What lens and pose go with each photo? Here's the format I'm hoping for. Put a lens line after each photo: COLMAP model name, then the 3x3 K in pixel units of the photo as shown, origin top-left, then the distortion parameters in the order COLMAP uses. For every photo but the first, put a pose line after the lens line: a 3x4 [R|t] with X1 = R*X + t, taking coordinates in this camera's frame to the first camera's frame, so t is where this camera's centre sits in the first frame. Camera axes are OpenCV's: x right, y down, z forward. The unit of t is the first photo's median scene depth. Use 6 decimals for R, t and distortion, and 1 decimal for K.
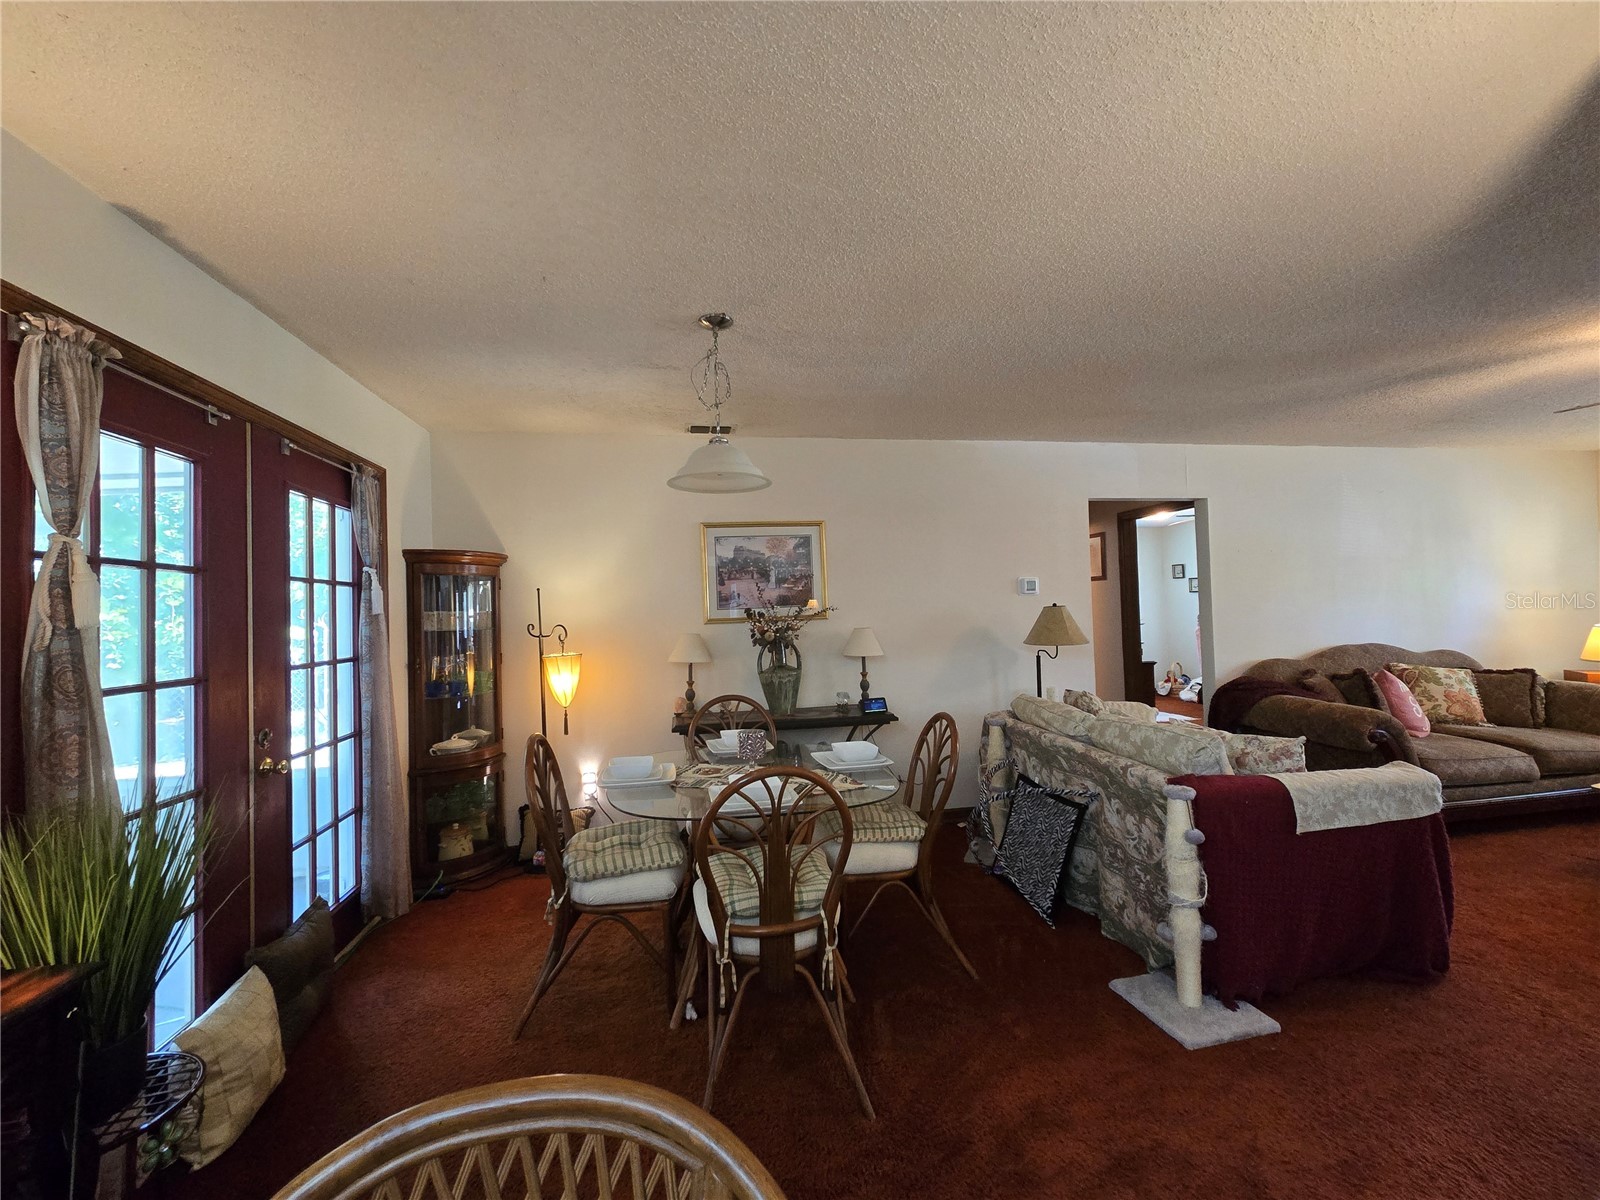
lens RADIAL K [[648.7, 0, 785.6], [0, 648.7, 594.0], [0, 0, 1]] dist [-0.001533, -0.001035]
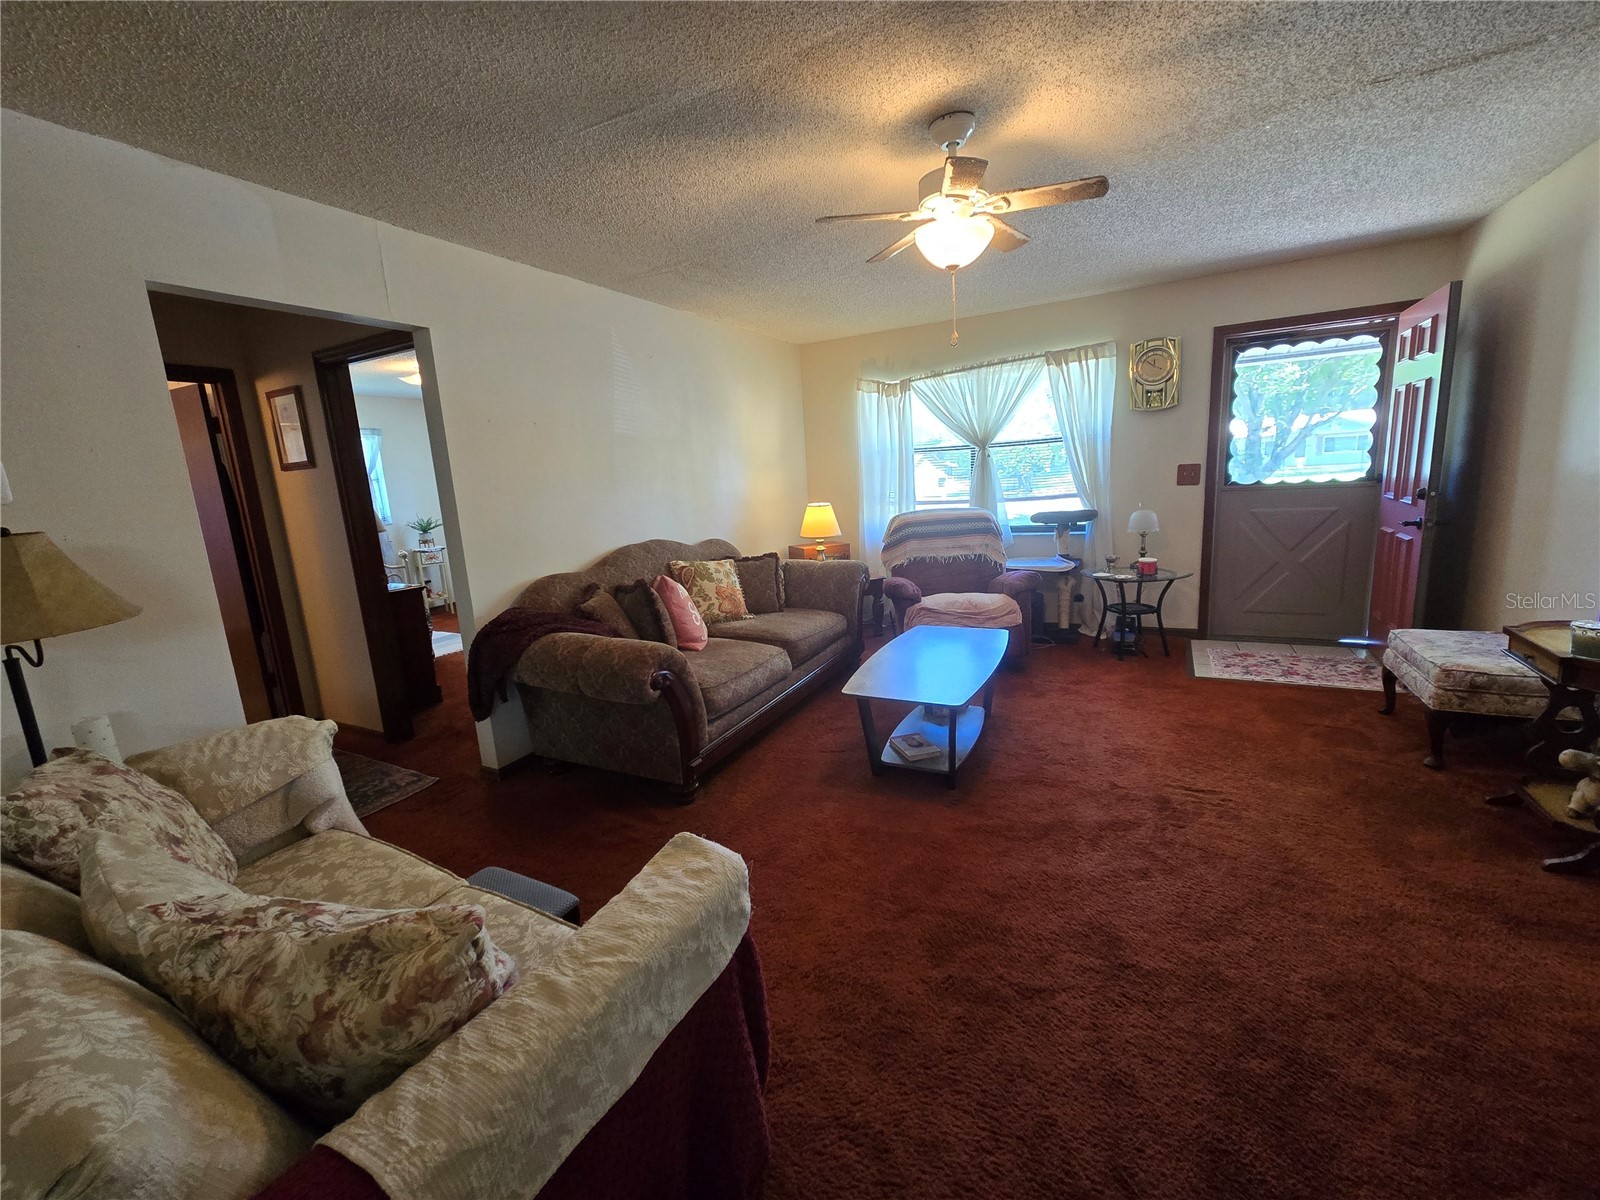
lens RADIAL K [[648.7, 0, 785.6], [0, 648.7, 594.0], [0, 0, 1]] dist [-0.001533, -0.001035]
pose [[0.604309, -0.161337, 0.780244, 0.363253], [0.028976, 0.983086, 0.180838, -0.003548], [-0.796223, -0.086674, 0.598762, 0.373820]]
